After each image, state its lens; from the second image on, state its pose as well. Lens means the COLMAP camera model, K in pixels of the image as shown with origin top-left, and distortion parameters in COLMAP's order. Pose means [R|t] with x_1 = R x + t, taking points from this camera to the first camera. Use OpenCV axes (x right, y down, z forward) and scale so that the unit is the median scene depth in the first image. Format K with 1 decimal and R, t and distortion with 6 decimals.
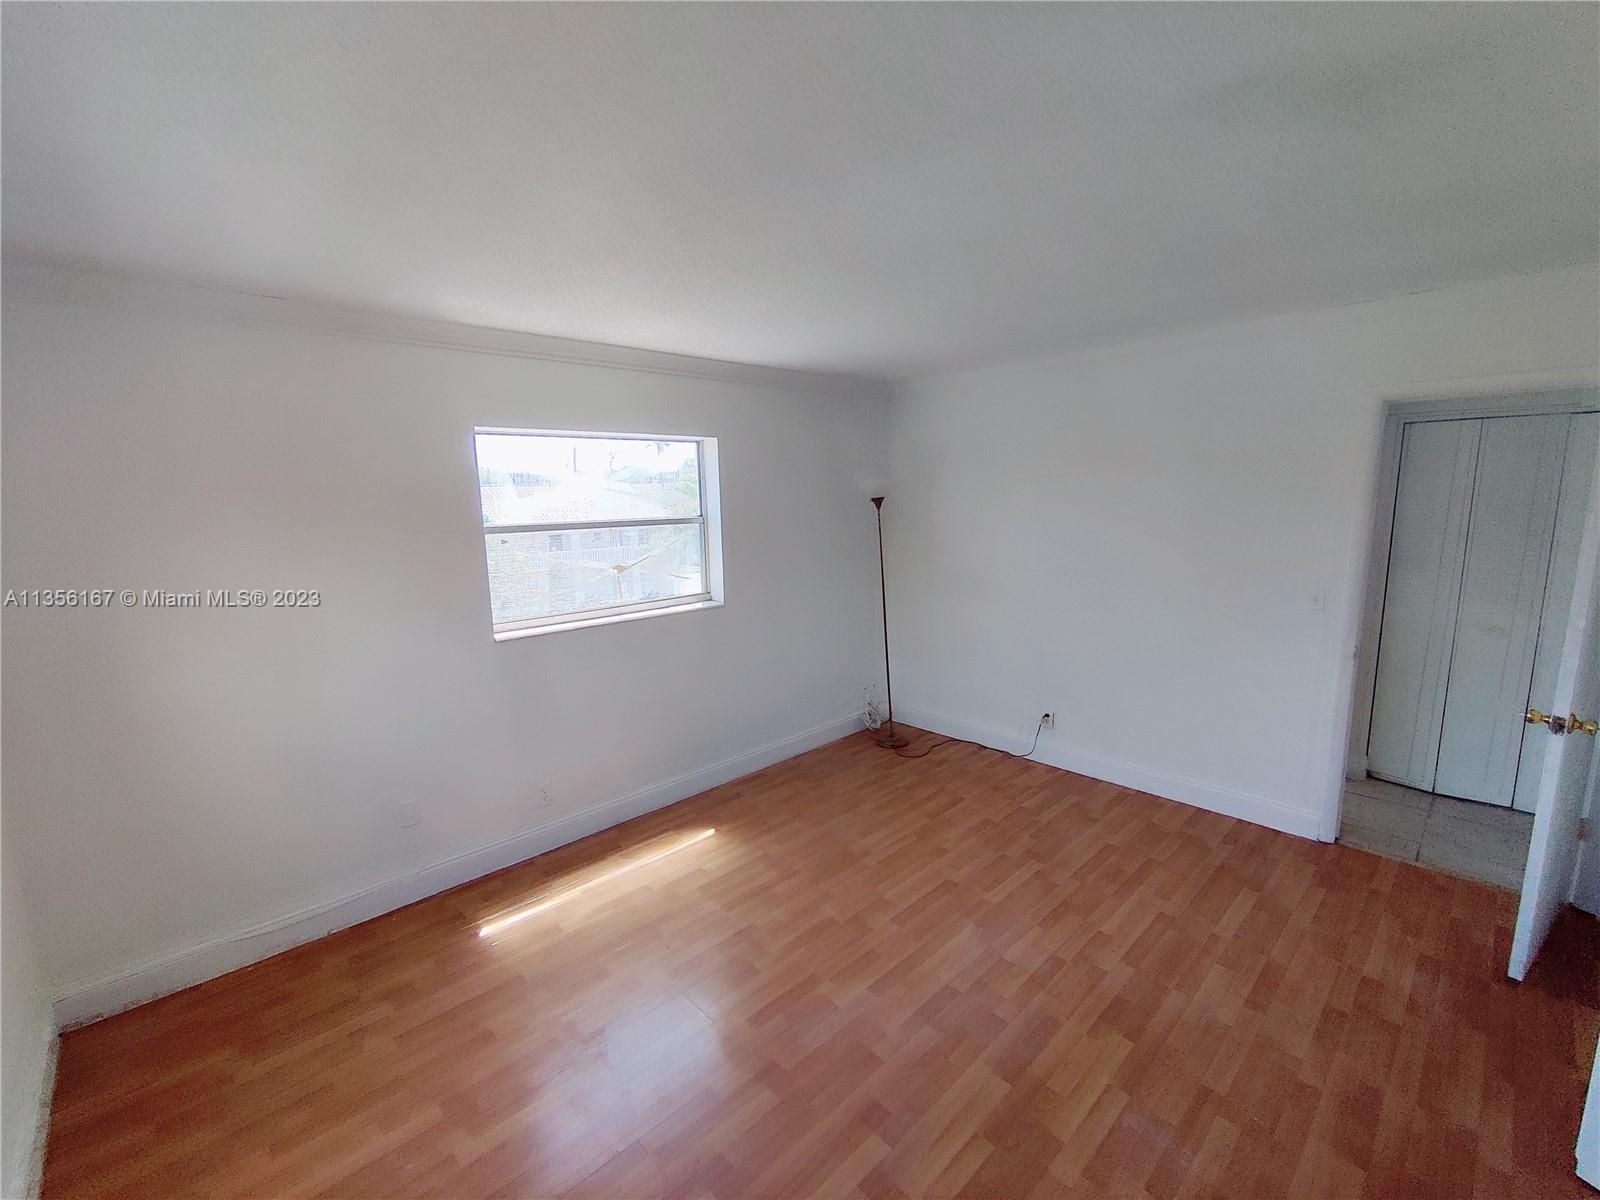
lens RADIAL K [[689.4, 0, 790.1], [0, 689.4, 602.3], [0, 0, 1]] dist [0.000430, -0.000154]
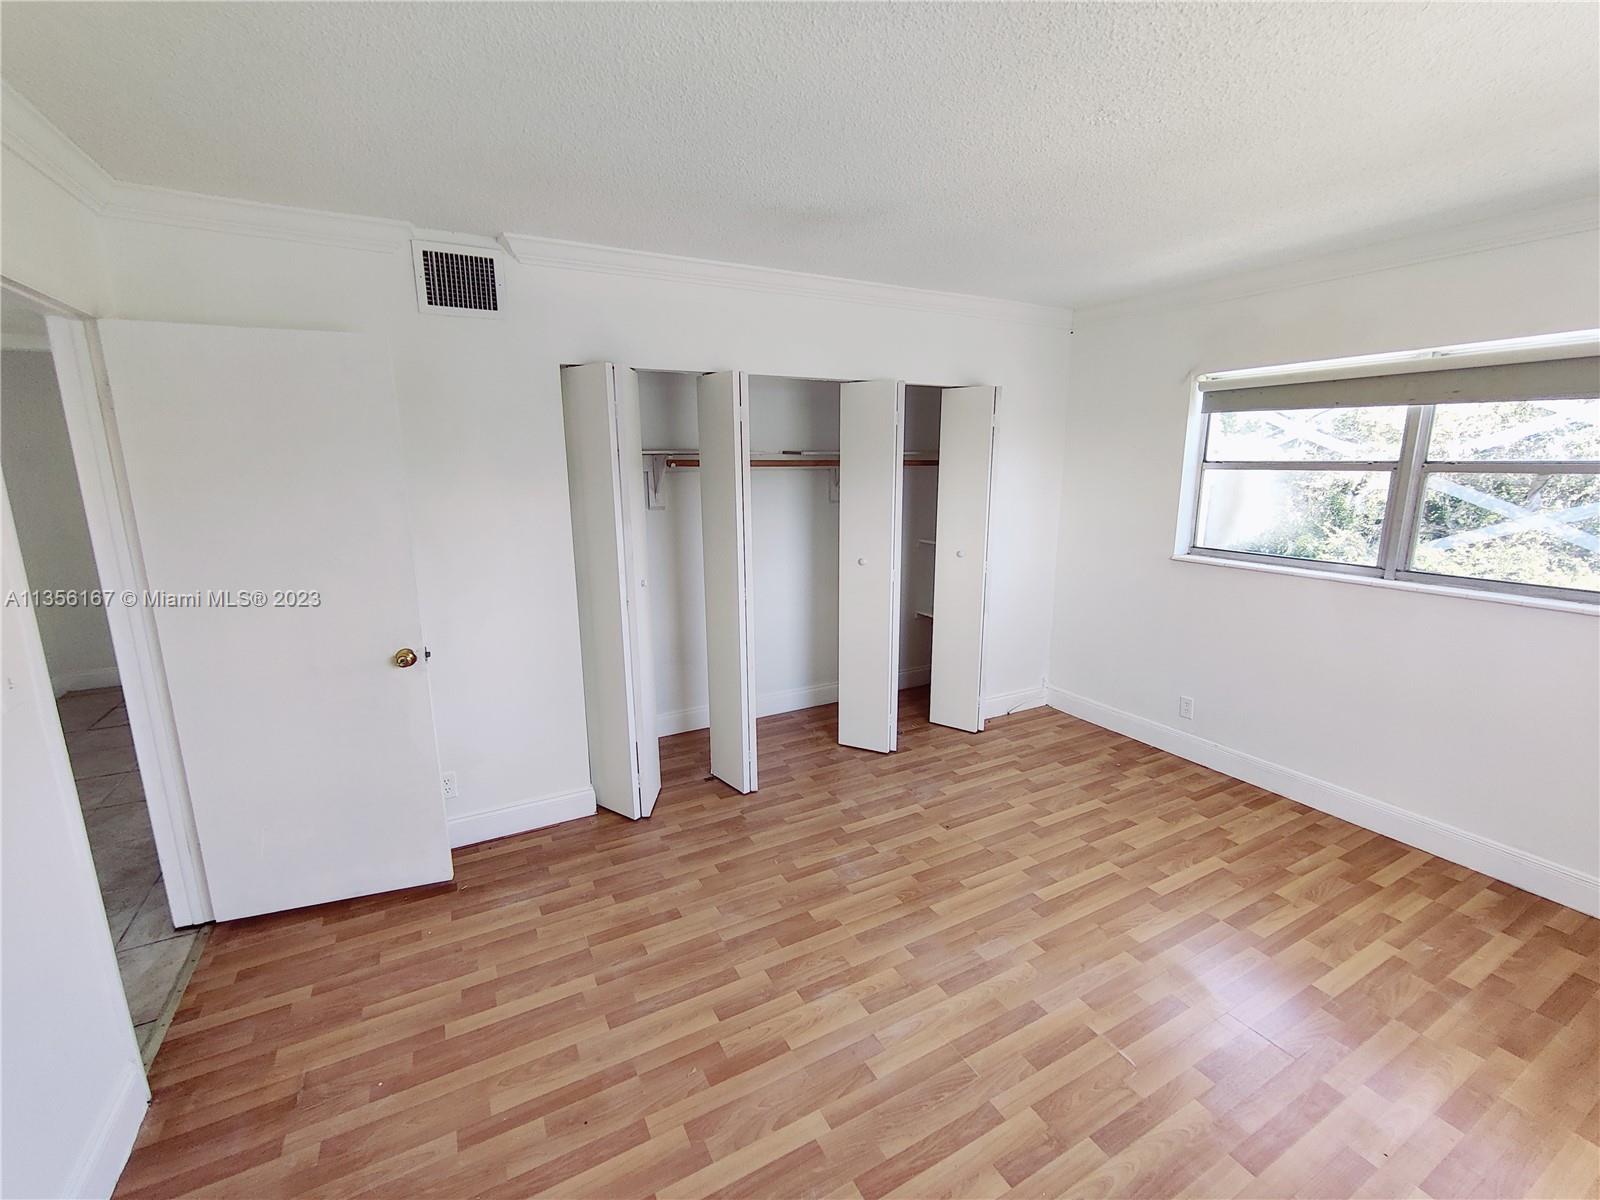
lens RADIAL K [[689.4, 0, 790.1], [0, 689.4, 602.3], [0, 0, 1]] dist [0.000430, -0.000154]
pose [[-0.964732, -0.025812, 0.261965, 0.210082], [0.069196, 0.935314, 0.346986, -0.237003], [-0.253976, 0.352876, -0.900541, 1.690974]]
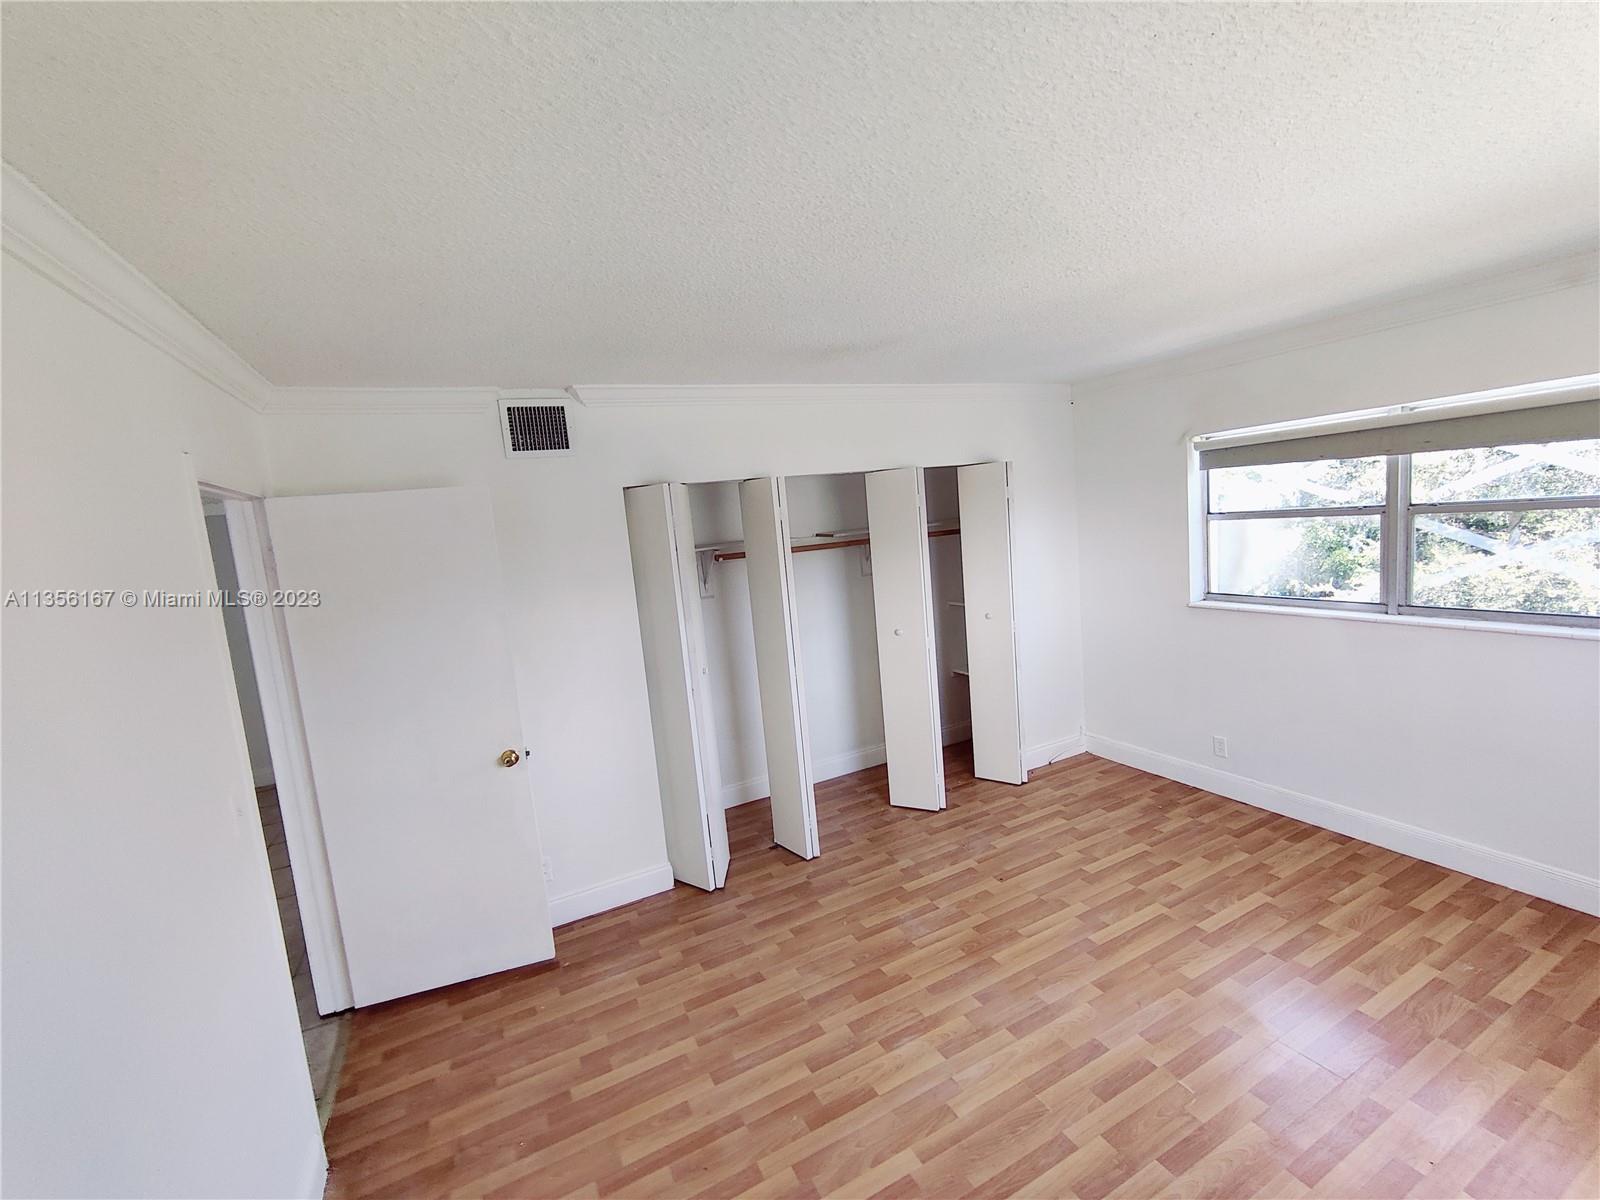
lens RADIAL K [[682.6, 0, 800.0], [0, 682.6, 600.0], [0, 0, 1]] dist [-0.000441, 0.000665]
pose [[-0.954237, 0.070162, 0.290703, 0.201152], [0.149989, 0.953268, 0.262267, -0.330089], [-0.258717, 0.293867, -0.920167, 1.803078]]
